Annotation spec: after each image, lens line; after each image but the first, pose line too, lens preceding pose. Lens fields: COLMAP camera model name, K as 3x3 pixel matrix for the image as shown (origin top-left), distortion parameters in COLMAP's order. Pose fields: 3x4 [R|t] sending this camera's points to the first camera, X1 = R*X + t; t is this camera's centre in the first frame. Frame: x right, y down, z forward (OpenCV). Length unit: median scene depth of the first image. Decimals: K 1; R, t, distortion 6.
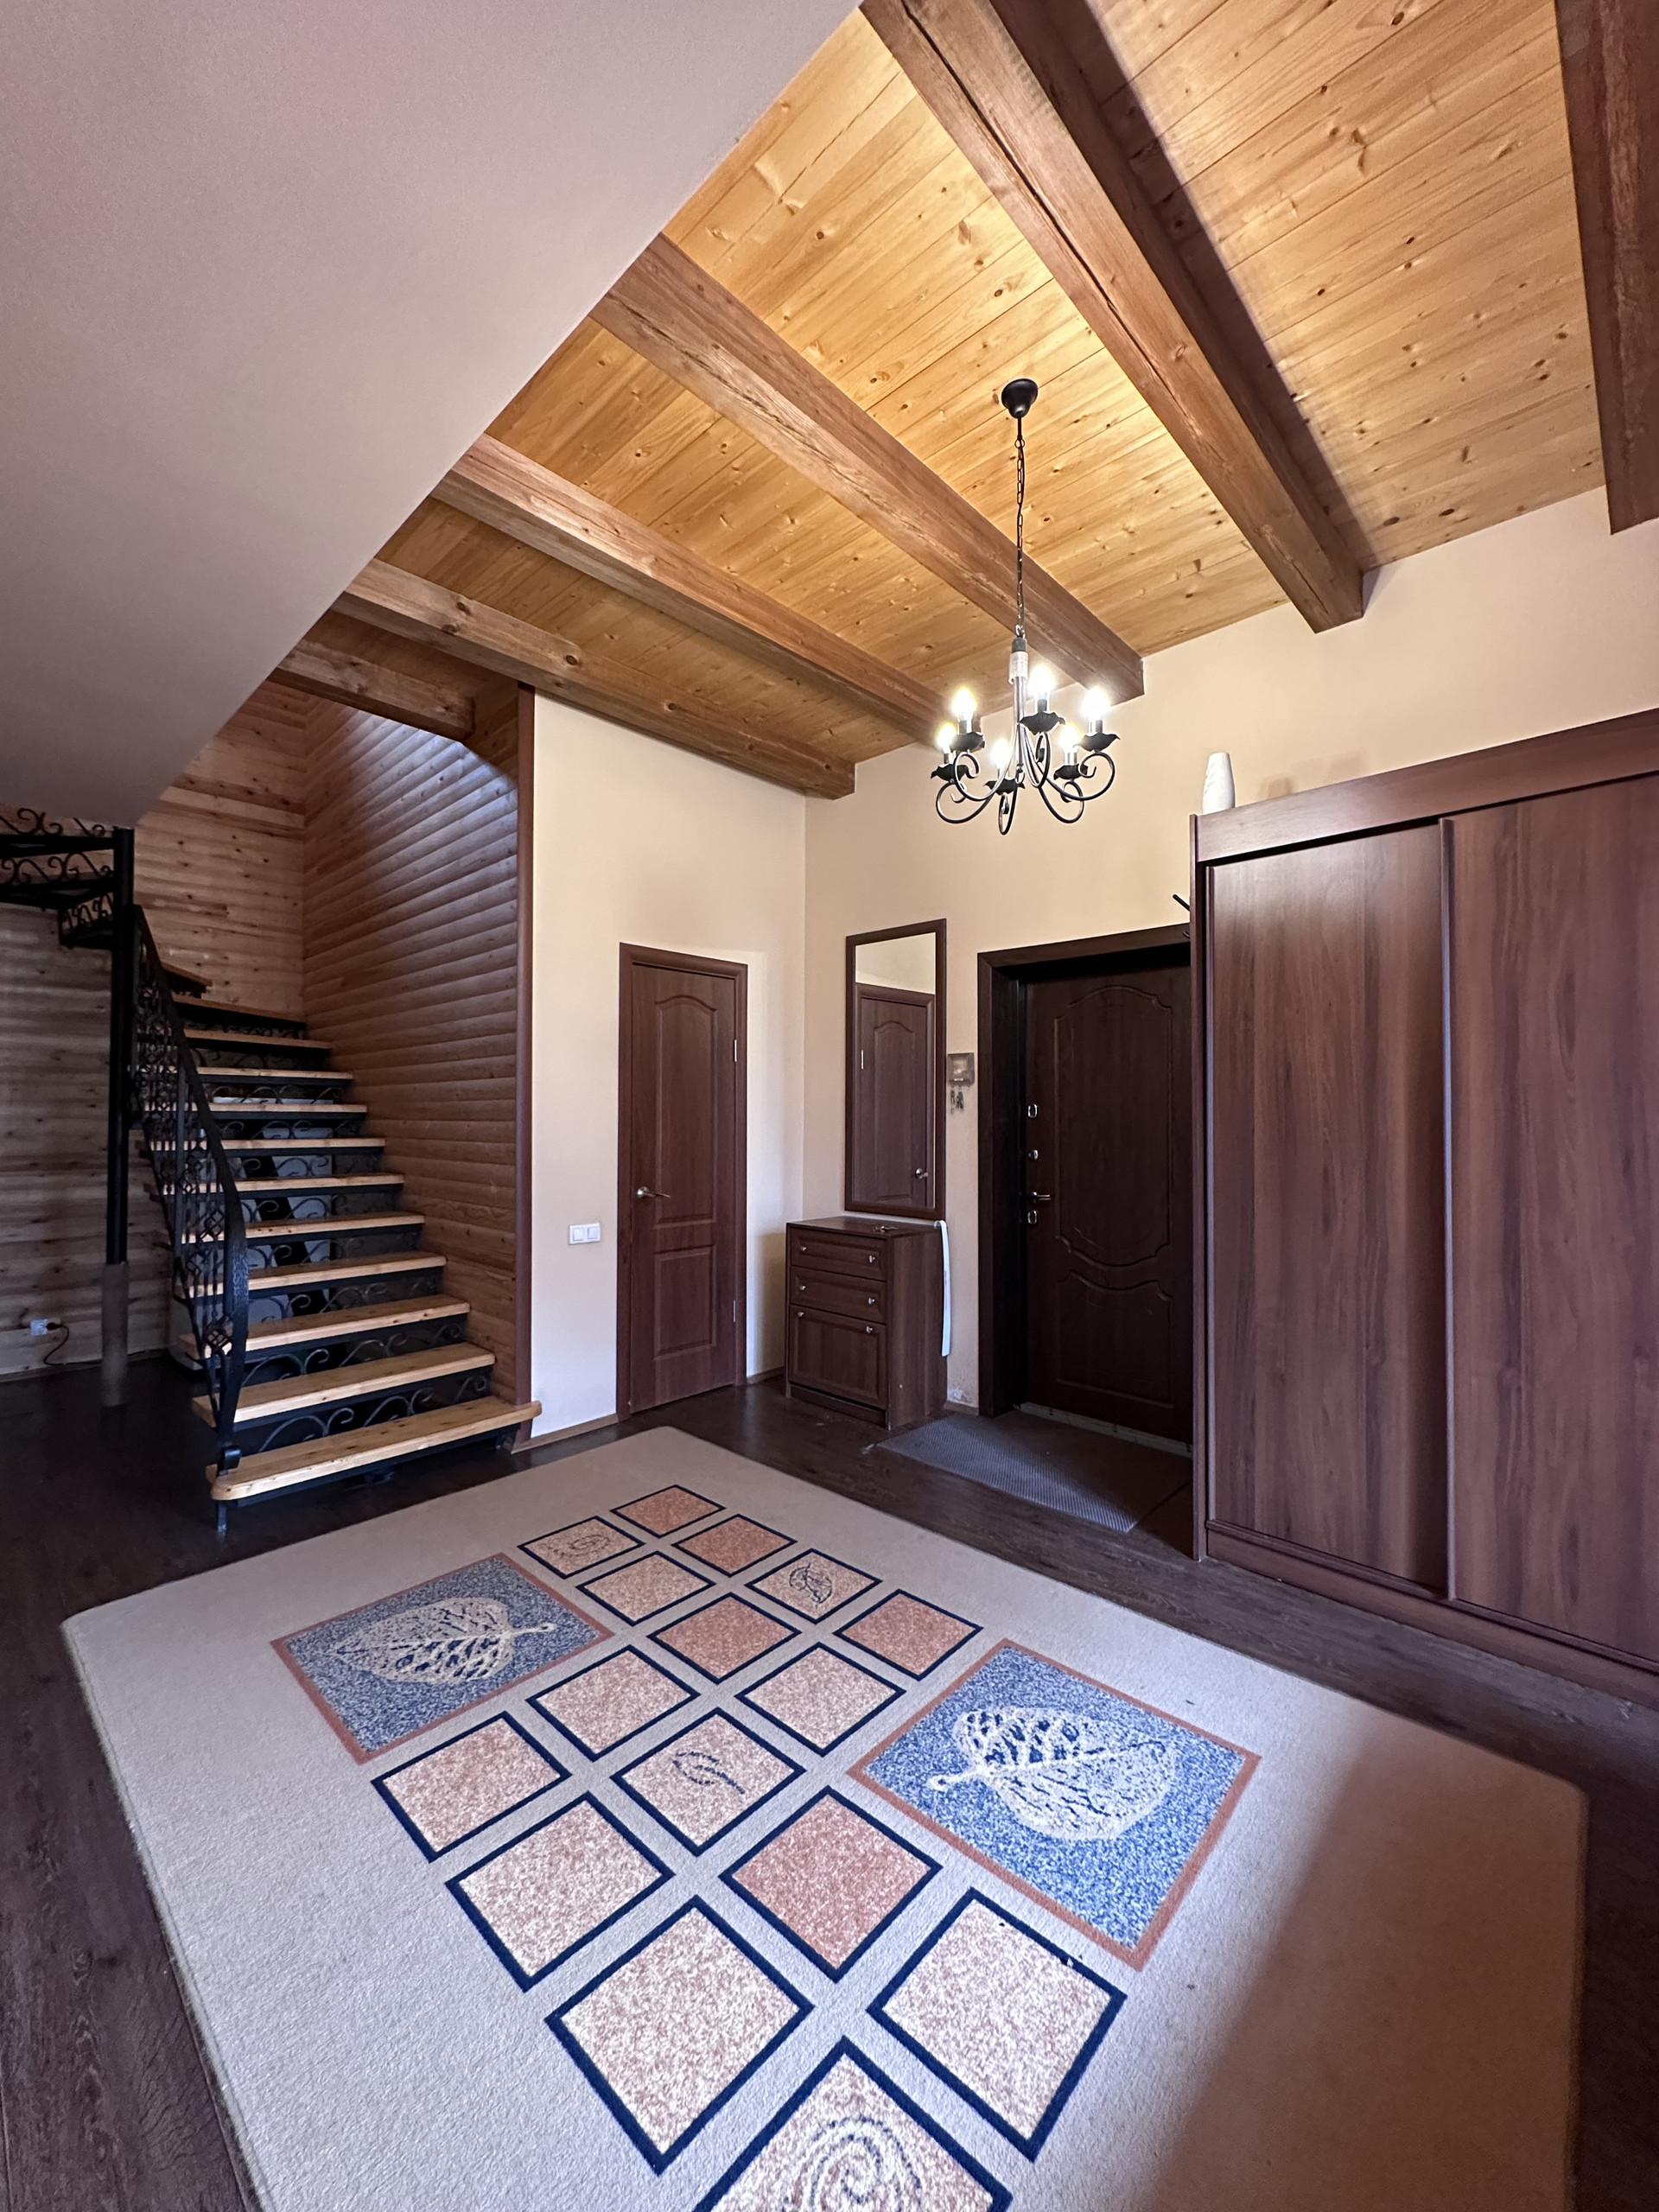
lens RADIAL K [[874.3, 0, 816.9], [0, 874.3, 1106.9], [0, 0, 1]] dist [-0.011372, 0.001474]
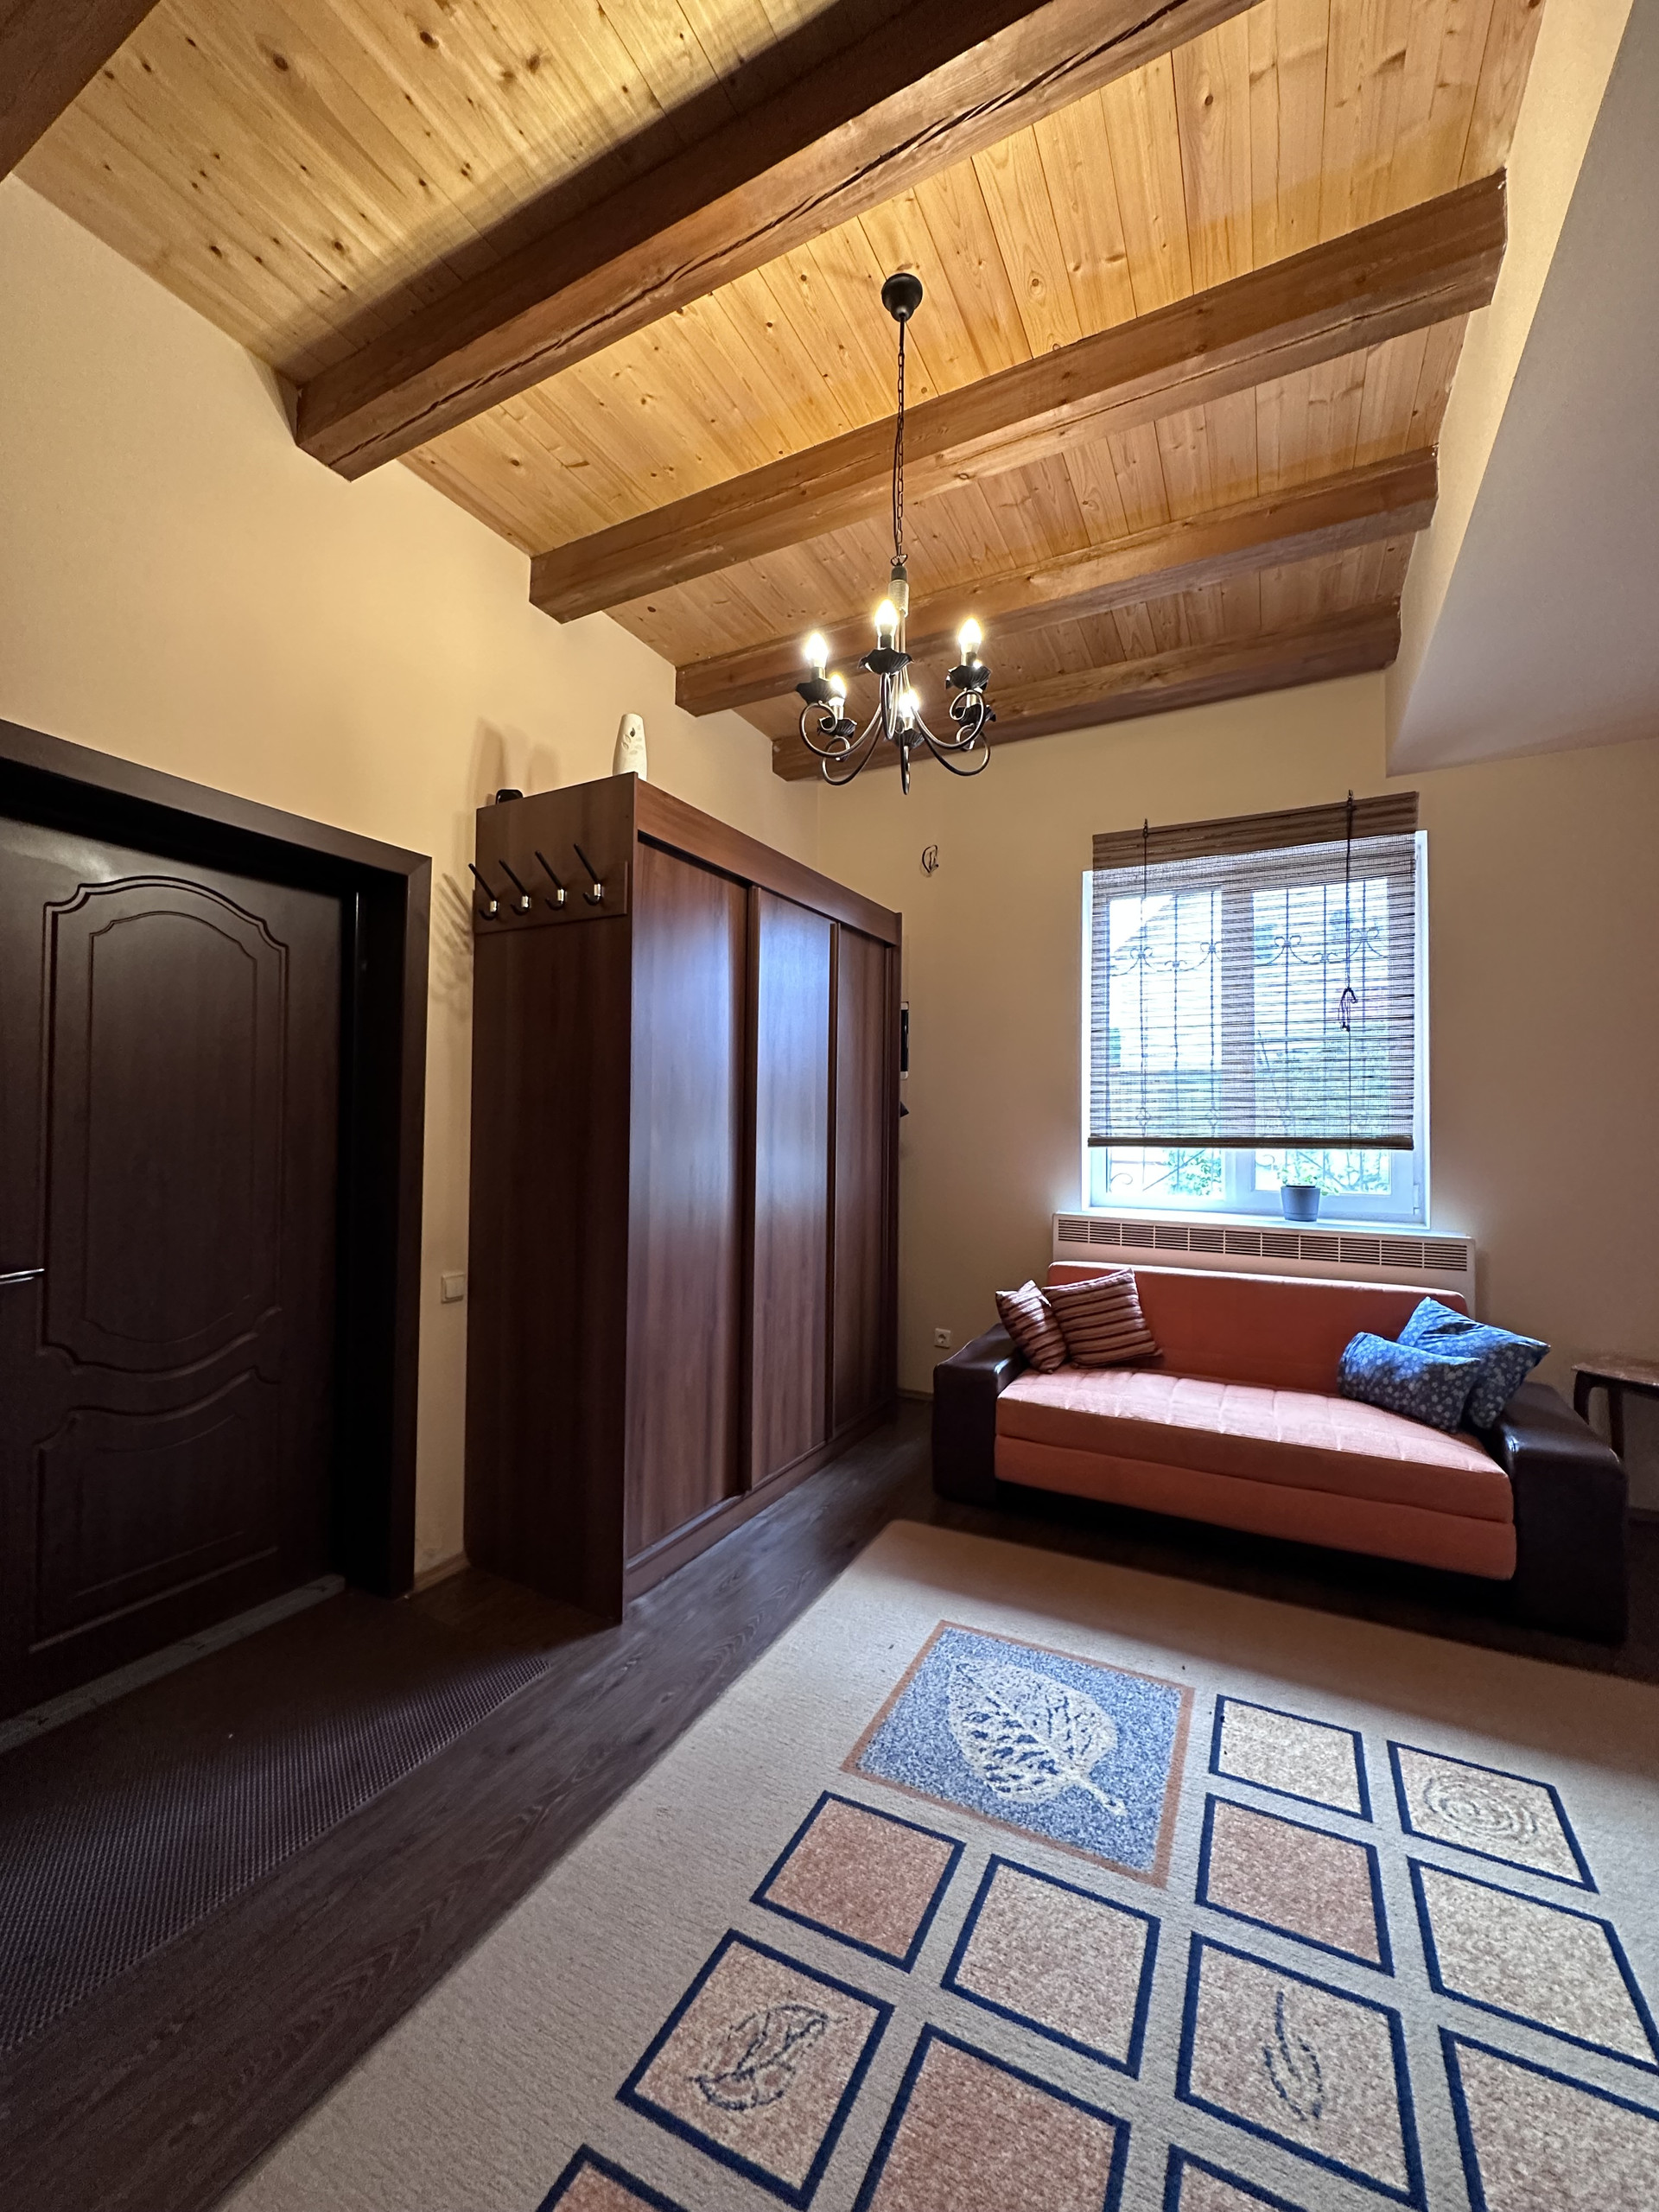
lens RADIAL K [[874.3, 0, 818.4], [0, 874.3, 1113.6], [0, 0, 1]] dist [-0.011372, 0.001474]
pose [[-0.272868, 0.007333, 0.962023, -0.668506], [-0.017533, 0.999767, -0.012594, 0.020235], [-0.961892, -0.020304, -0.272676, 1.507726]]
